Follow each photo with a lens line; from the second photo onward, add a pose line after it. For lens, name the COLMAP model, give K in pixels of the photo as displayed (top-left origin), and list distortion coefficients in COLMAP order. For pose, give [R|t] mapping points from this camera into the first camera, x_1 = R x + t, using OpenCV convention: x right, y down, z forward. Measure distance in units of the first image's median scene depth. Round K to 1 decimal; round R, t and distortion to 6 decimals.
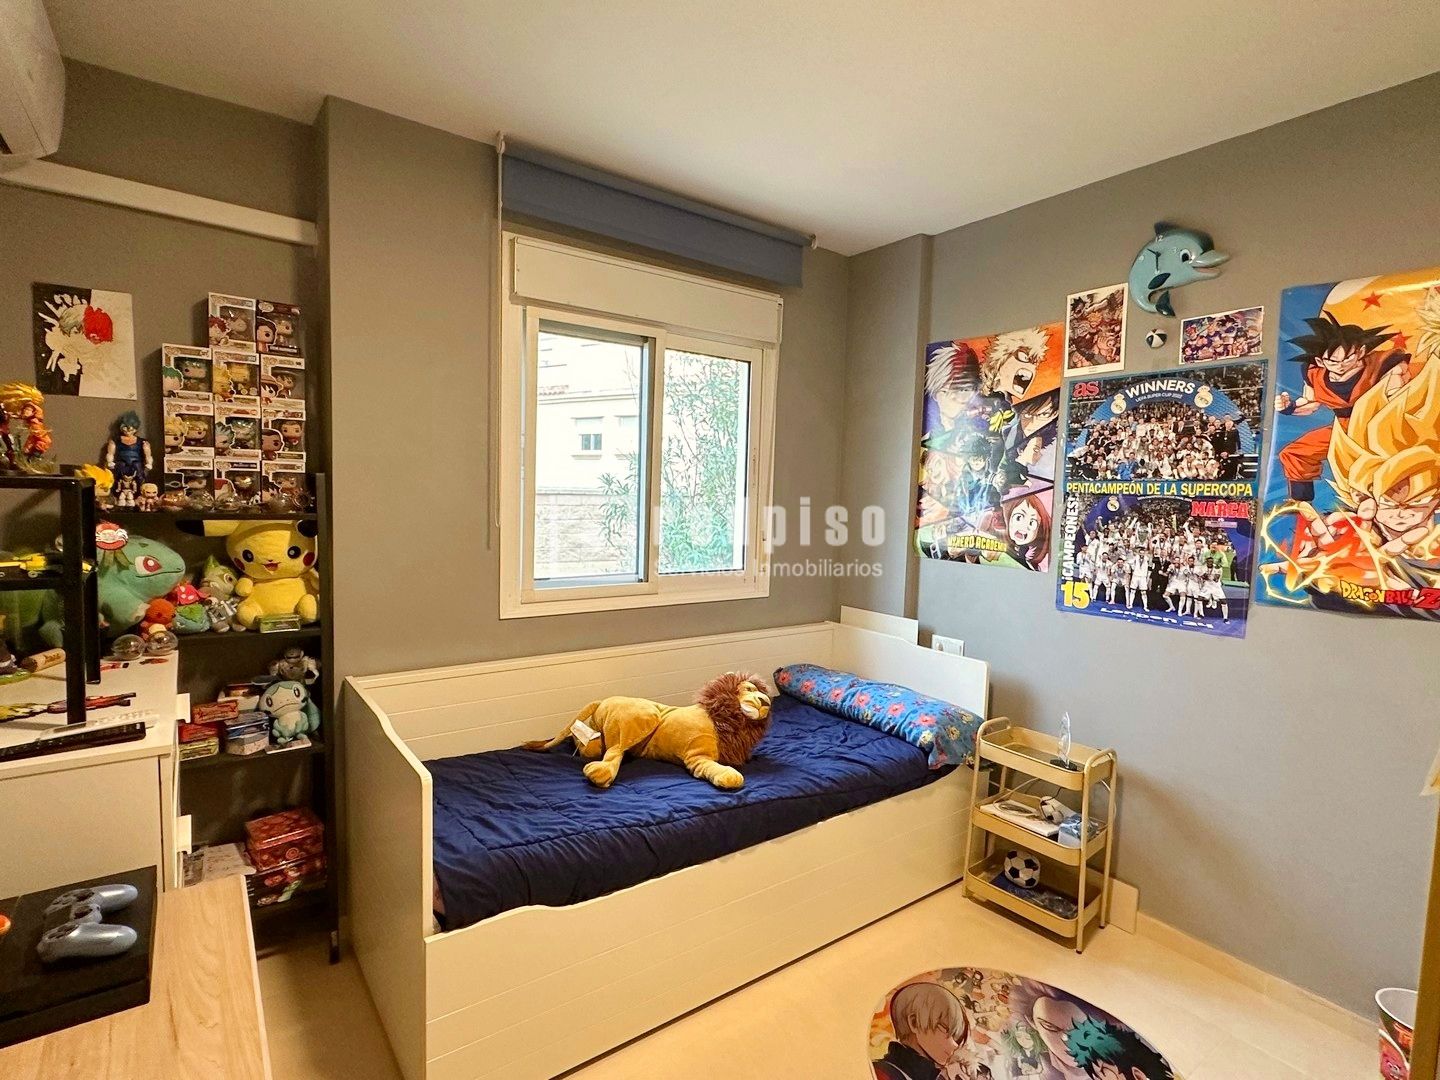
lens RADIAL K [[713.9, 0, 714.1], [0, 713.9, 539.6], [0, 0, 1]] dist [-0.005160, 0.001852]
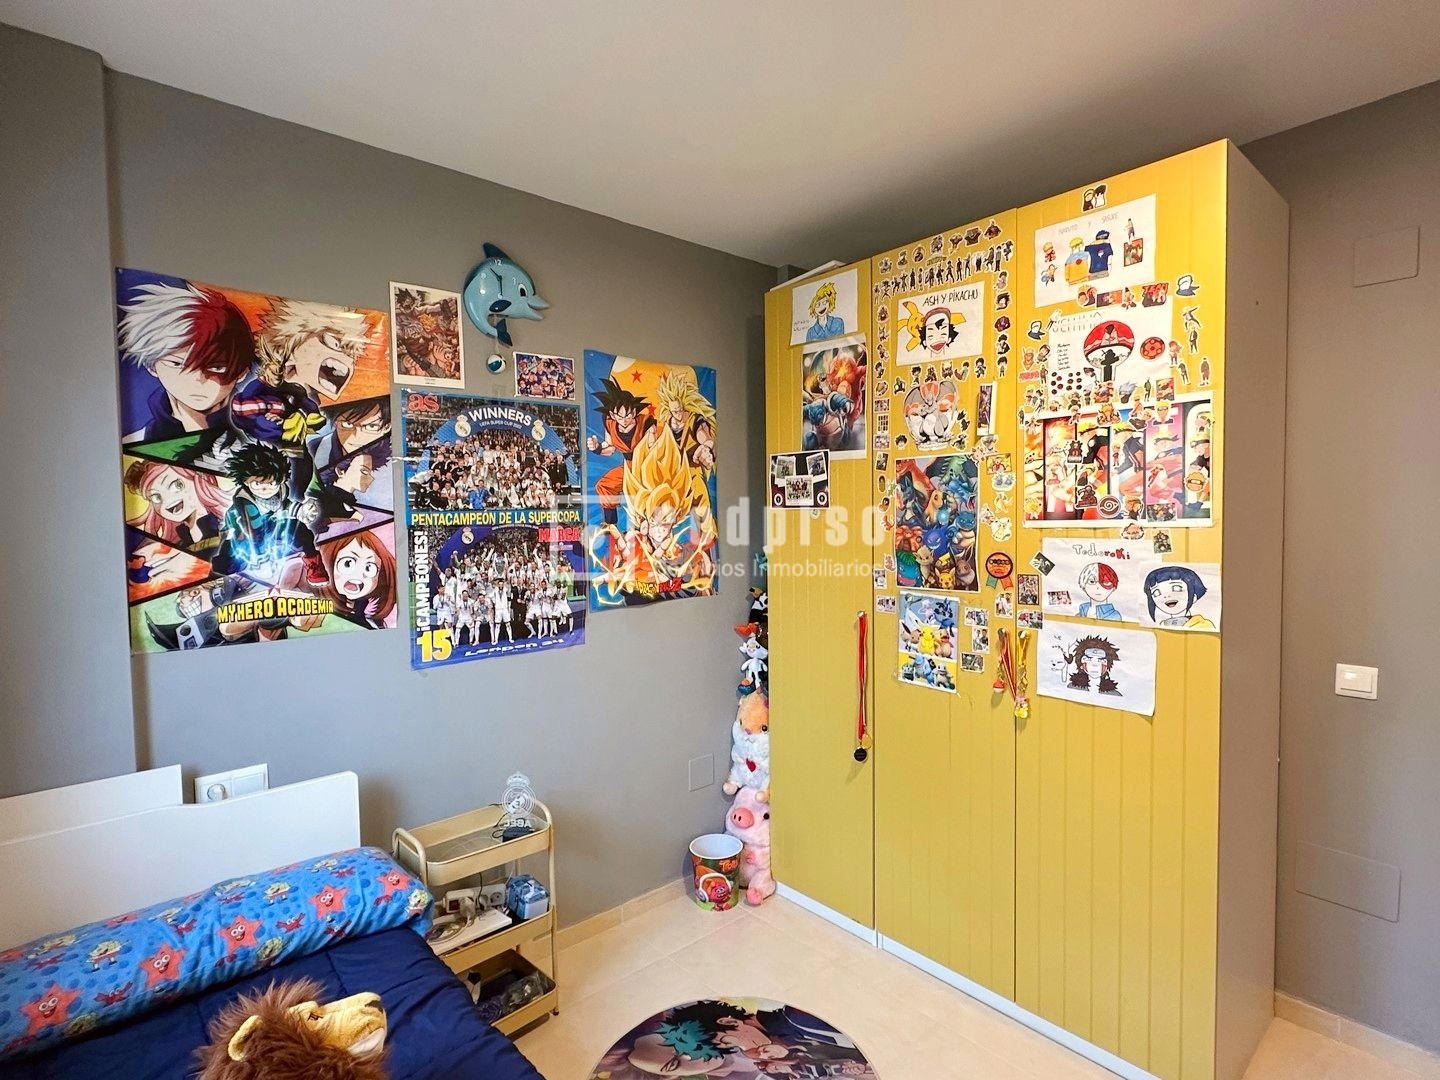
lens RADIAL K [[713.9, 0, 714.1], [0, 713.9, 544.7], [0, 0, 1]] dist [-0.005160, 0.001852]
pose [[-0.081990, -0.070693, 0.994123, -0.376930], [0.084744, 0.993374, 0.077629, -0.084535], [-0.993024, 0.090611, -0.075456, 0.774040]]
